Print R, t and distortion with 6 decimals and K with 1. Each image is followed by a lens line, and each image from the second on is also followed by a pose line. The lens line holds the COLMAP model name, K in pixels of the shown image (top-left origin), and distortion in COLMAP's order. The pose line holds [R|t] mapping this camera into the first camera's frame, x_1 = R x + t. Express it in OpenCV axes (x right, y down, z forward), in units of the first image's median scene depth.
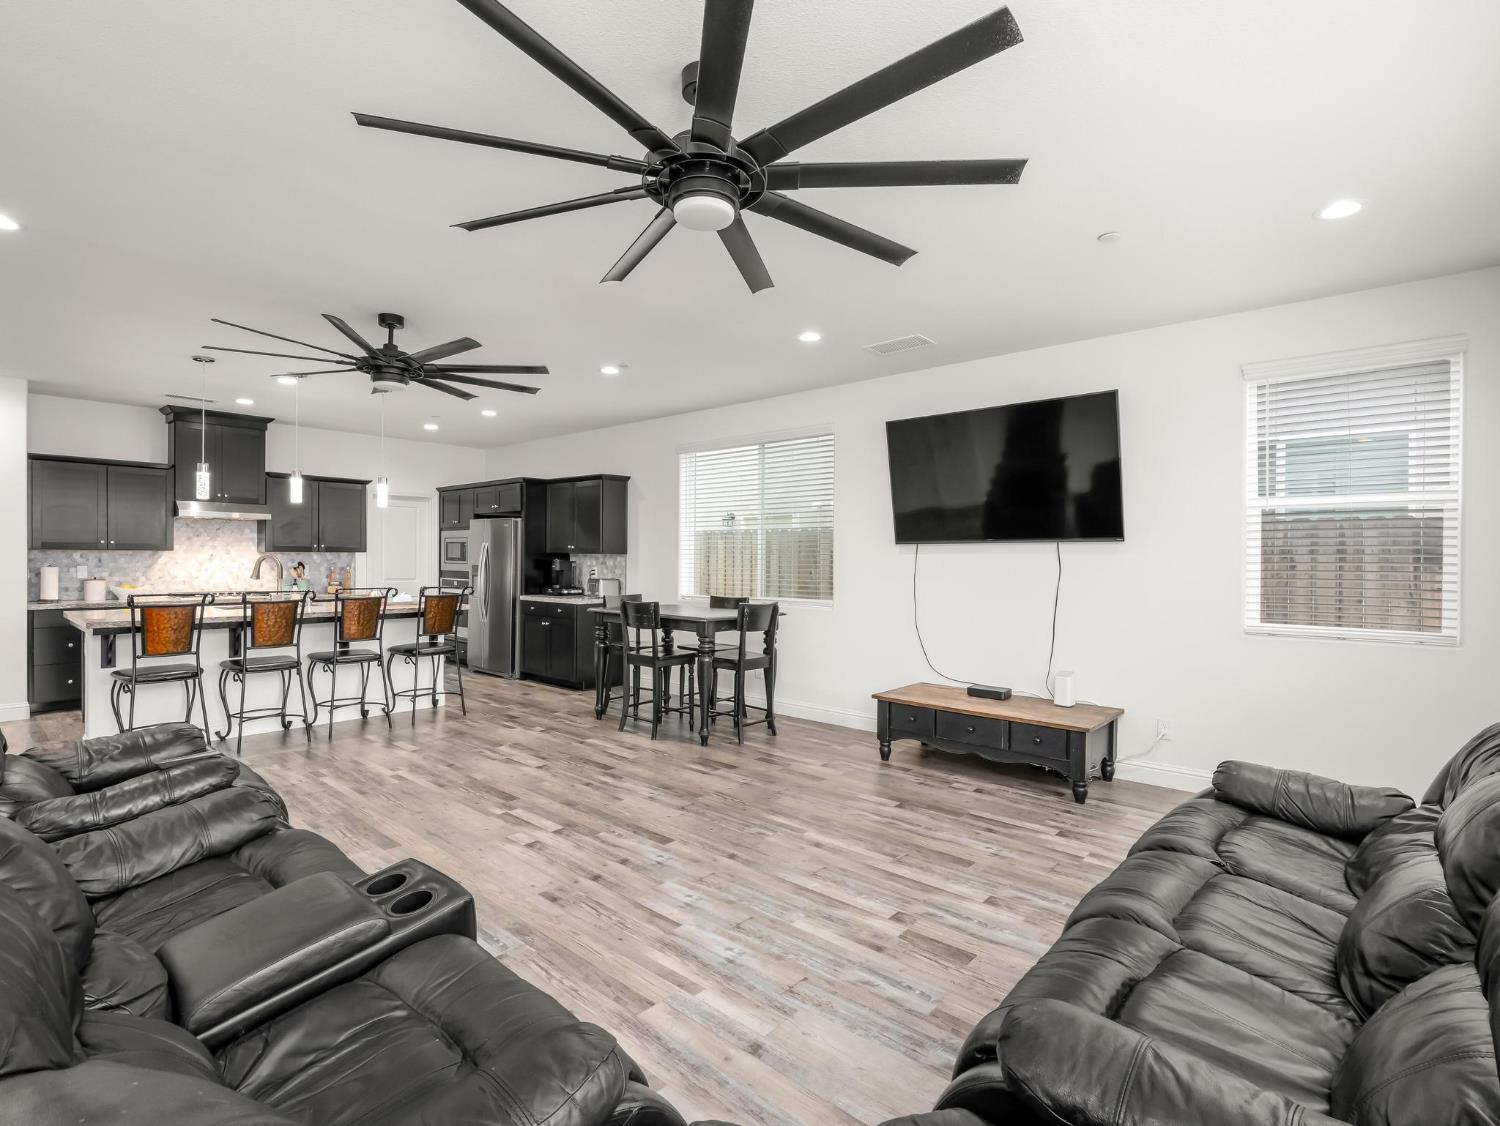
lens RADIAL K [[725.1, 0, 751.0], [0, 725.1, 572.4], [0, 0, 1]] dist [-0.018598, -0.000474]
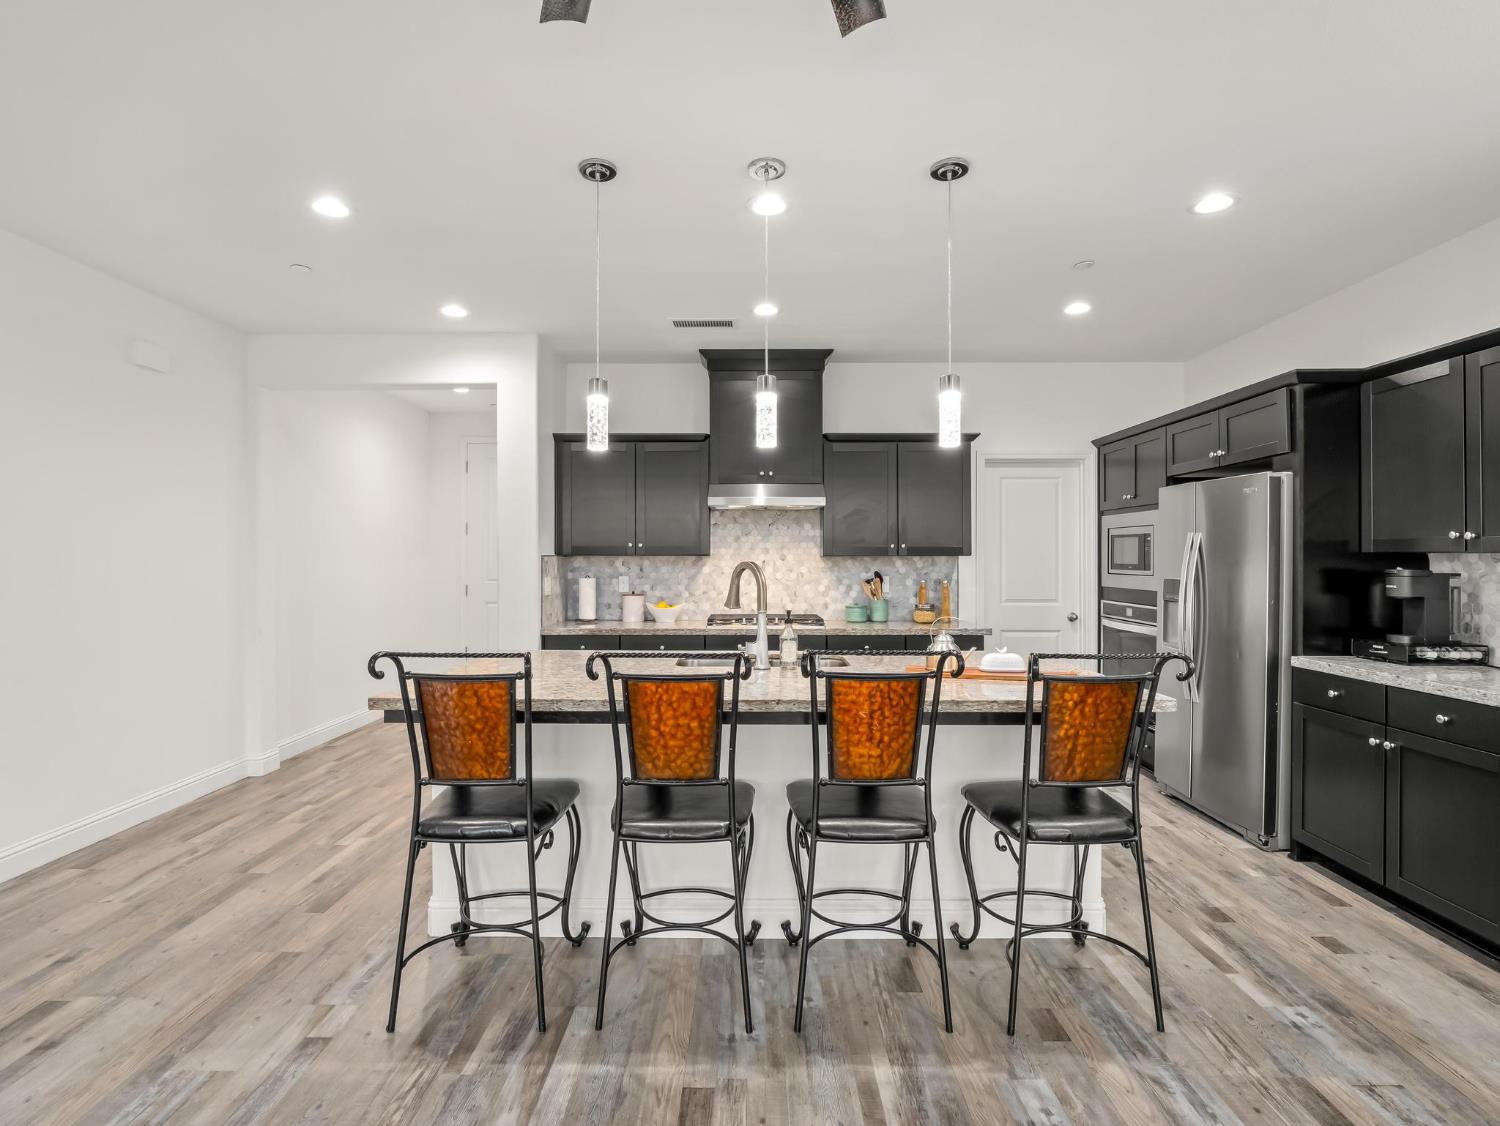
lens RADIAL K [[730.5, 0, 750.1], [0, 730.5, 555.3], [0, 0, 1]] dist [-0.016489, -0.000903]
pose [[0.651175, -0.011420, -0.758842, -0.262558], [-0.011496, 0.999624, -0.024908, -0.014887], [0.758841, 0.024943, 0.650798, 0.628861]]
